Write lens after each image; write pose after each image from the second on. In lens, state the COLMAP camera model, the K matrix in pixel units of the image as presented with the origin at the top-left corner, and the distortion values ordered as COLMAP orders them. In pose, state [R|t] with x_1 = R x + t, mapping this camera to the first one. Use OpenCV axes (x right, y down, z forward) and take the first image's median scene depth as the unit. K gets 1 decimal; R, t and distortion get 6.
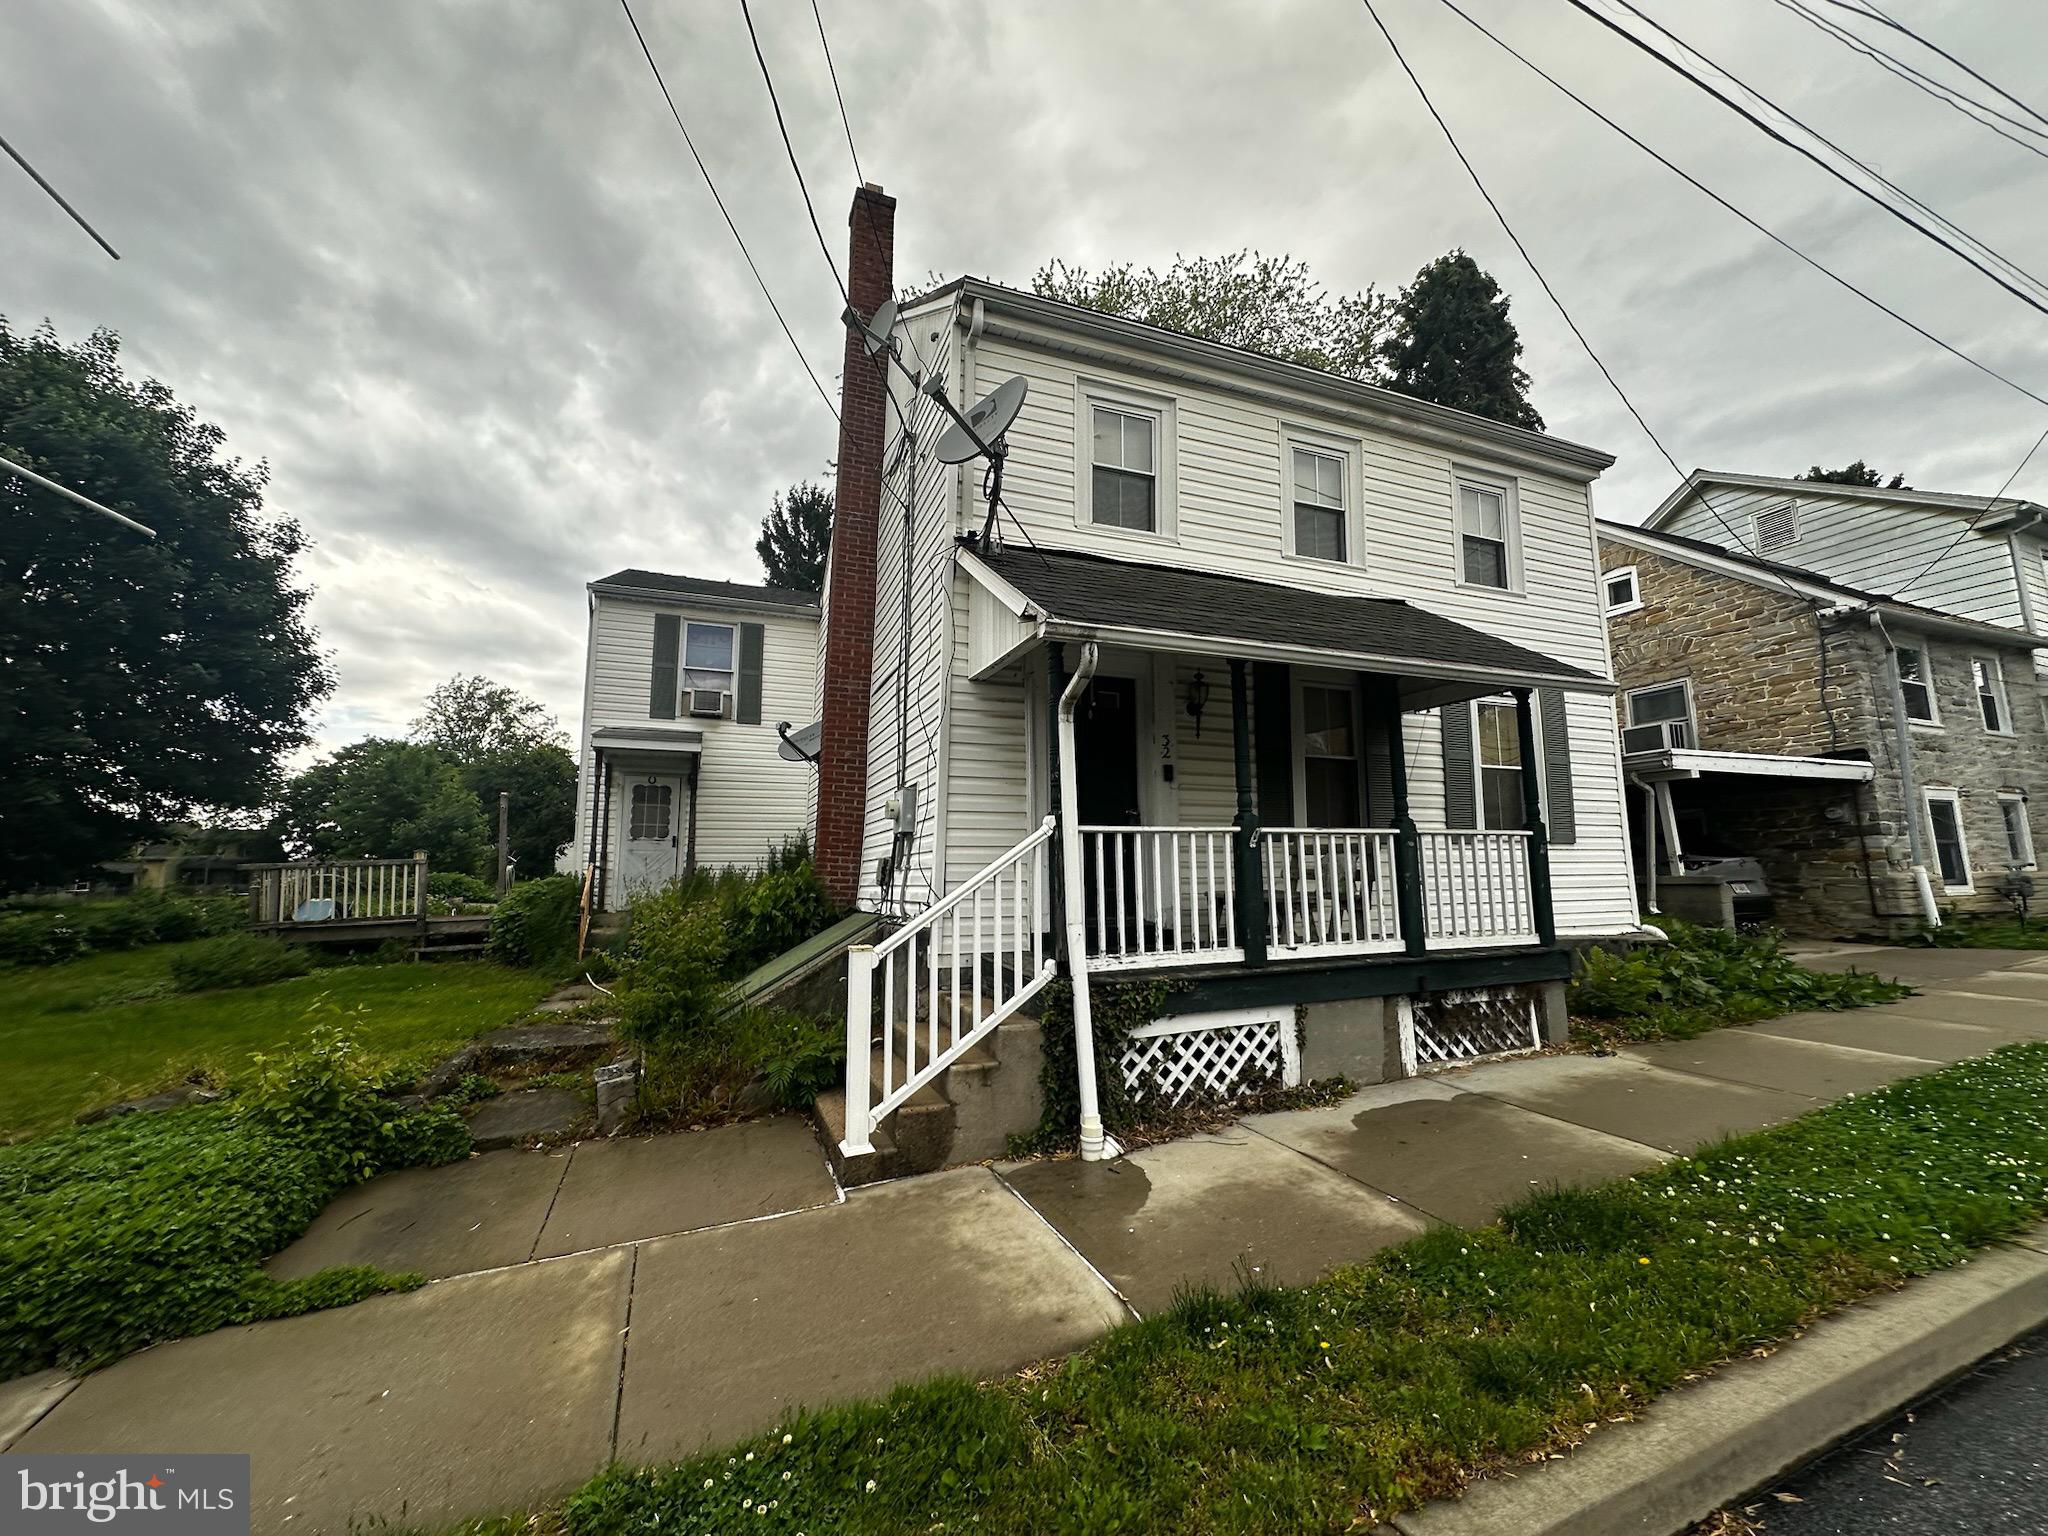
lens RADIAL K [[812.5, 0, 1024.0], [0, 812.5, 768.0], [0, 0, 1]] dist [0.047814, 0.000096]
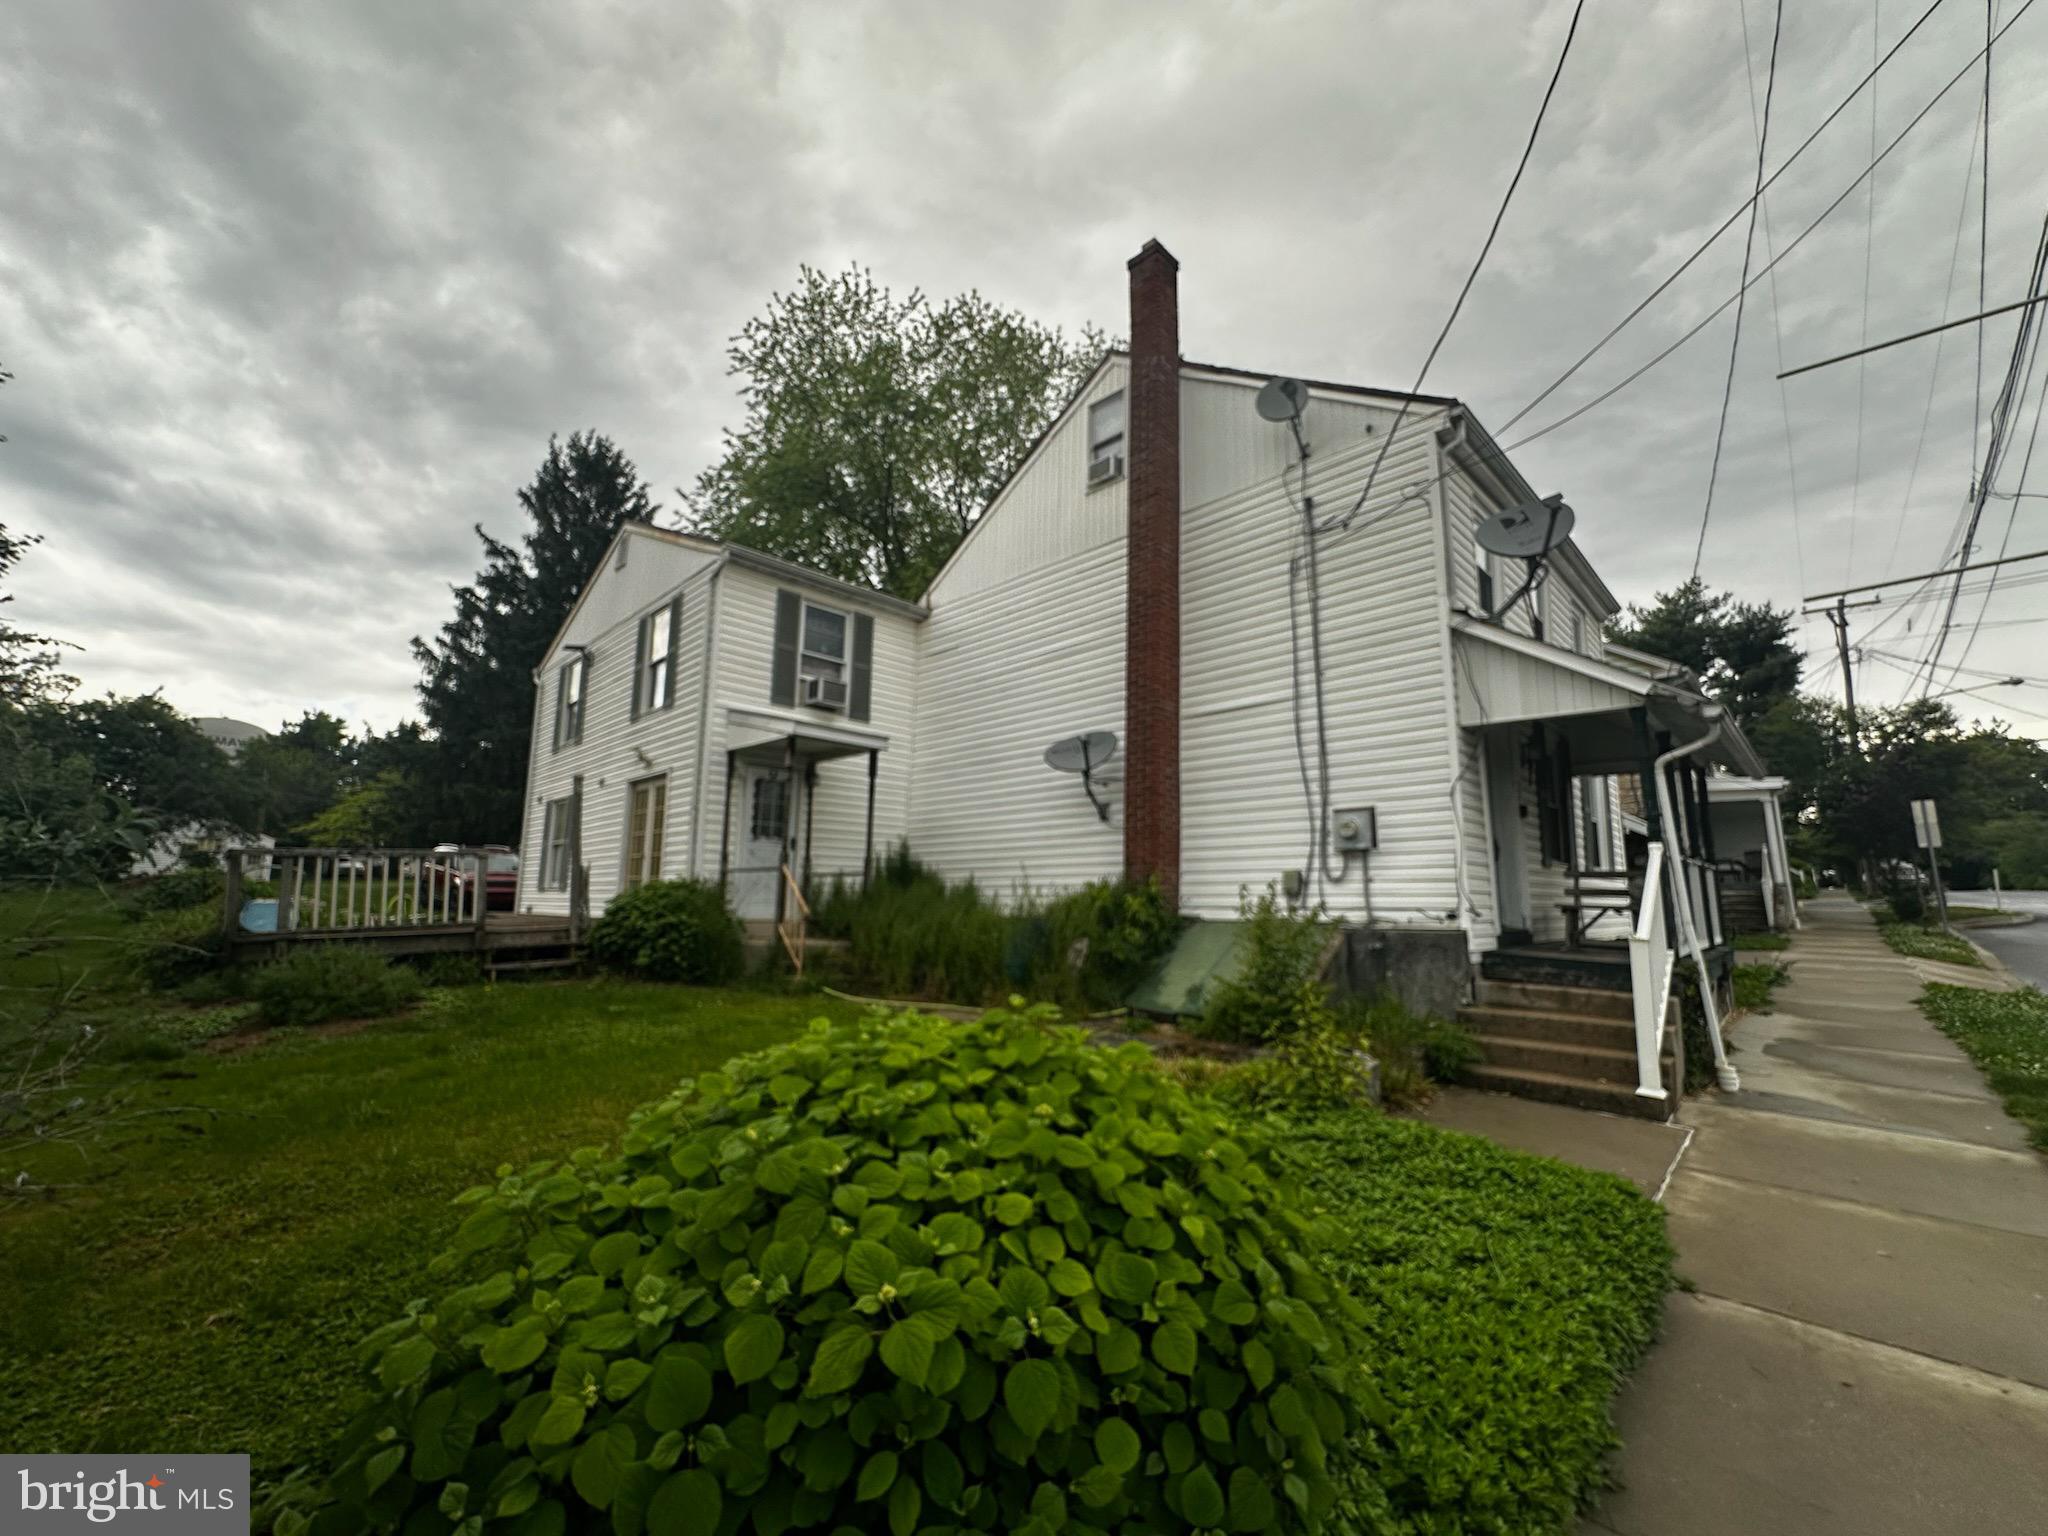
lens RADIAL K [[807.5, 0, 1028.6], [0, 807.5, 769.5], [0, 0, 1]] dist [0.000618, 0.000495]
pose [[0.908585, 0.086326, 0.408682, -0.542445], [-0.069993, 0.996042, -0.054785, 0.037397], [-0.411794, 0.021172, 0.911031, 0.091596]]
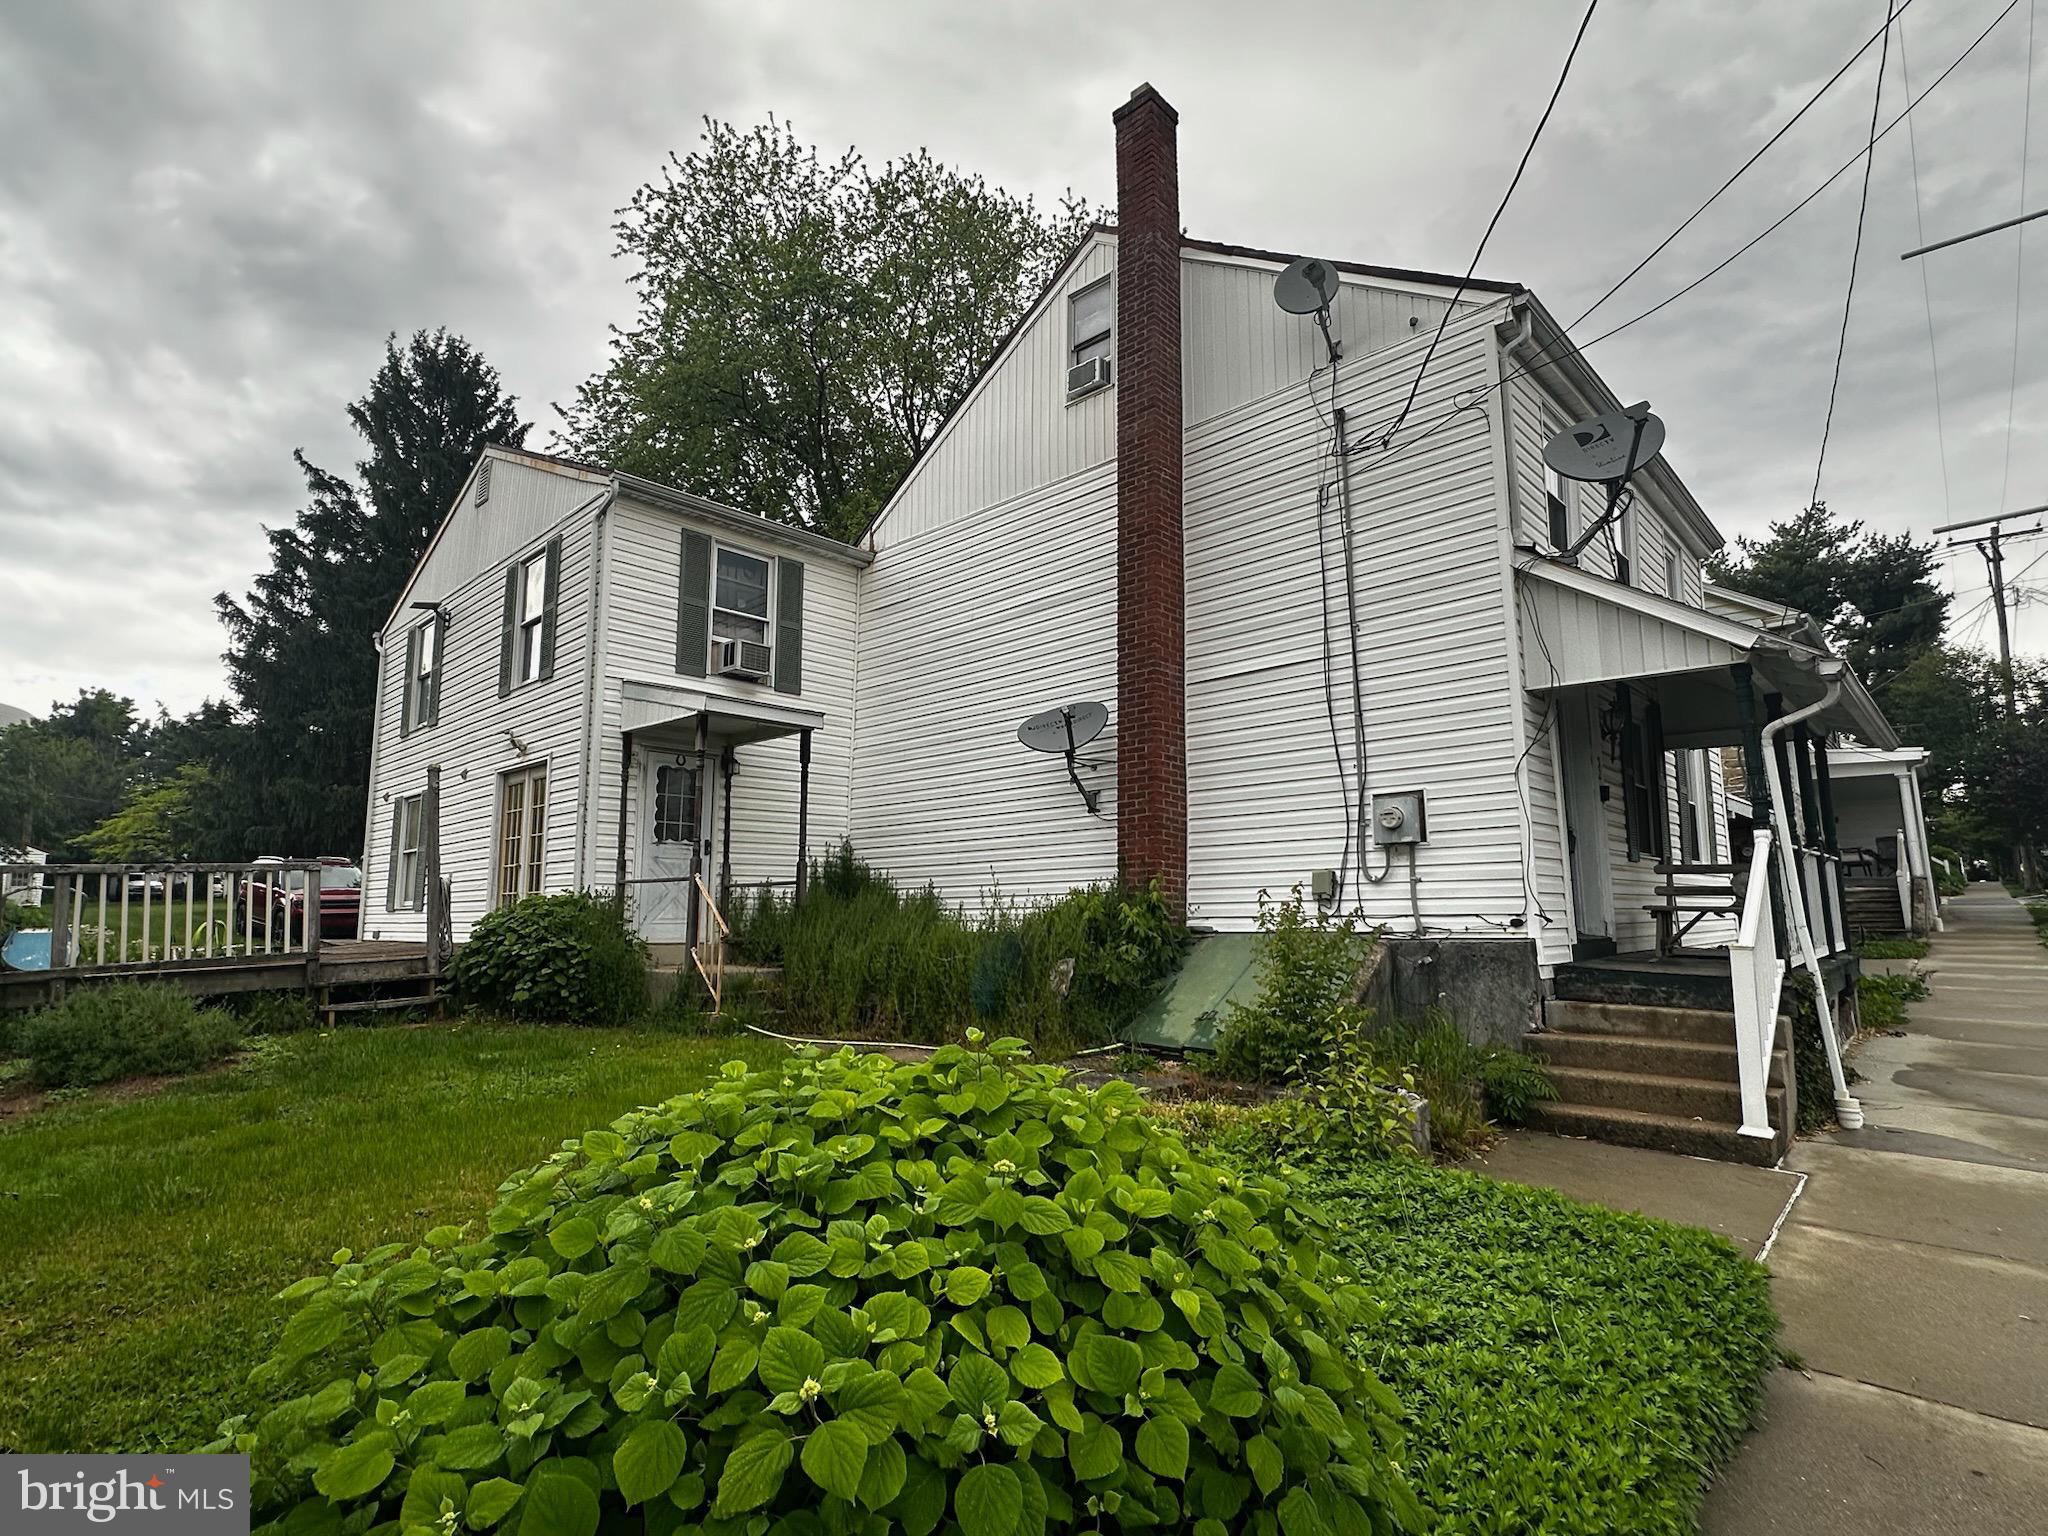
lens RADIAL K [[1002.3, 0, 1024.0], [0, 1002.3, 768.0], [0, 0, 1]] dist [0.007549, -0.001504]
pose [[0.901064, 0.065841, 0.428659, -0.540313], [-0.054625, 0.997767, -0.038432, 0.037050], [-0.430233, 0.011214, 0.902648, 0.088186]]
